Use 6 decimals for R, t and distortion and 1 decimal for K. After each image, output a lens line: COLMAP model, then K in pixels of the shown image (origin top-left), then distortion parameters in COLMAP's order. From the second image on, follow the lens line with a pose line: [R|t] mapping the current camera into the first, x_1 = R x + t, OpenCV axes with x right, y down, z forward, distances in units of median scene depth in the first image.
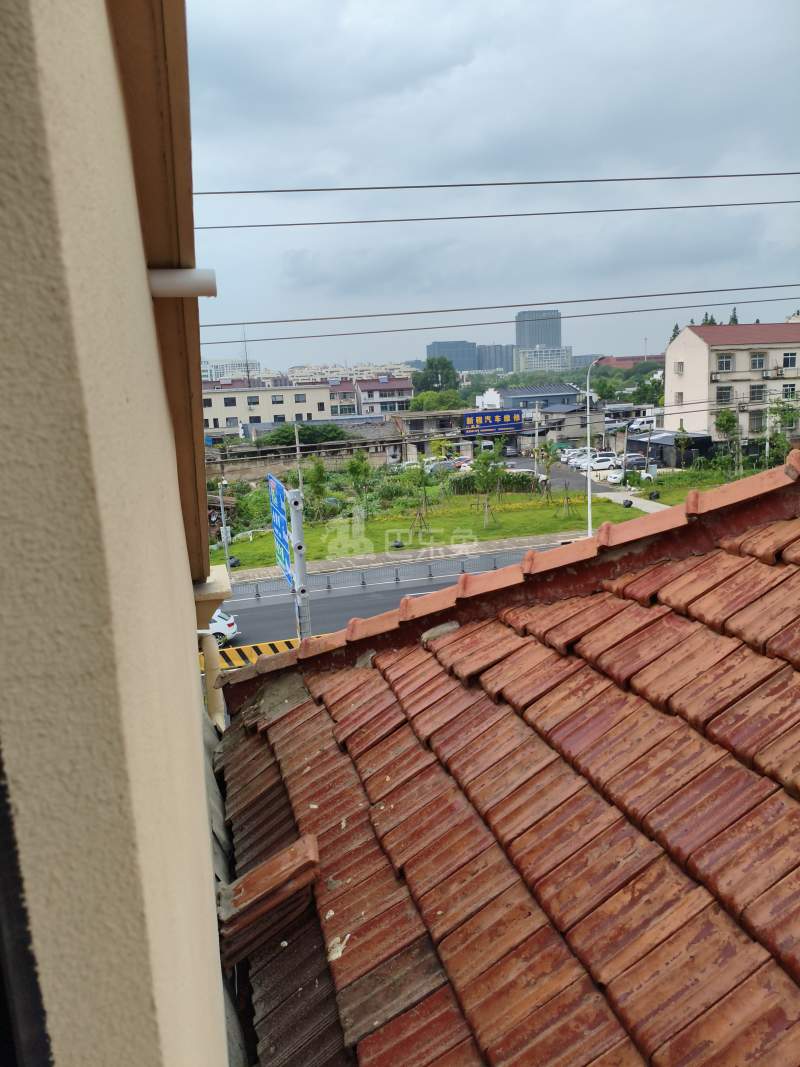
lens RADIAL K [[809.7, 0, 402.0], [0, 809.7, 535.6], [0, 0, 1]] dist [0.019223, -0.075660]
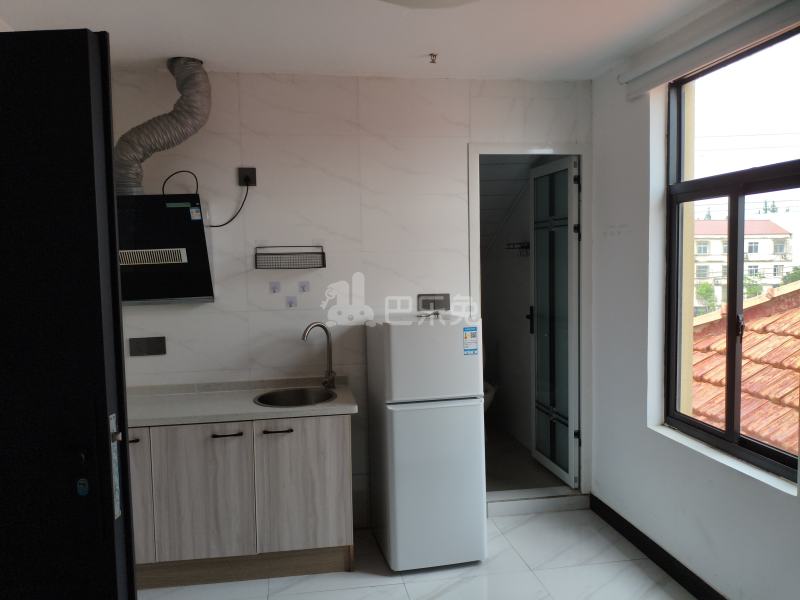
lens RADIAL K [[607.1, 0, 395.8], [0, 607.1, 301.8], [0, 0, 1]] dist [0.019223, -0.075660]
pose [[0.995219, 0.038921, -0.089575, -0.438385], [-0.048372, 0.993202, -0.105879, 0.175378], [0.084845, 0.109706, 0.990336, -0.828697]]
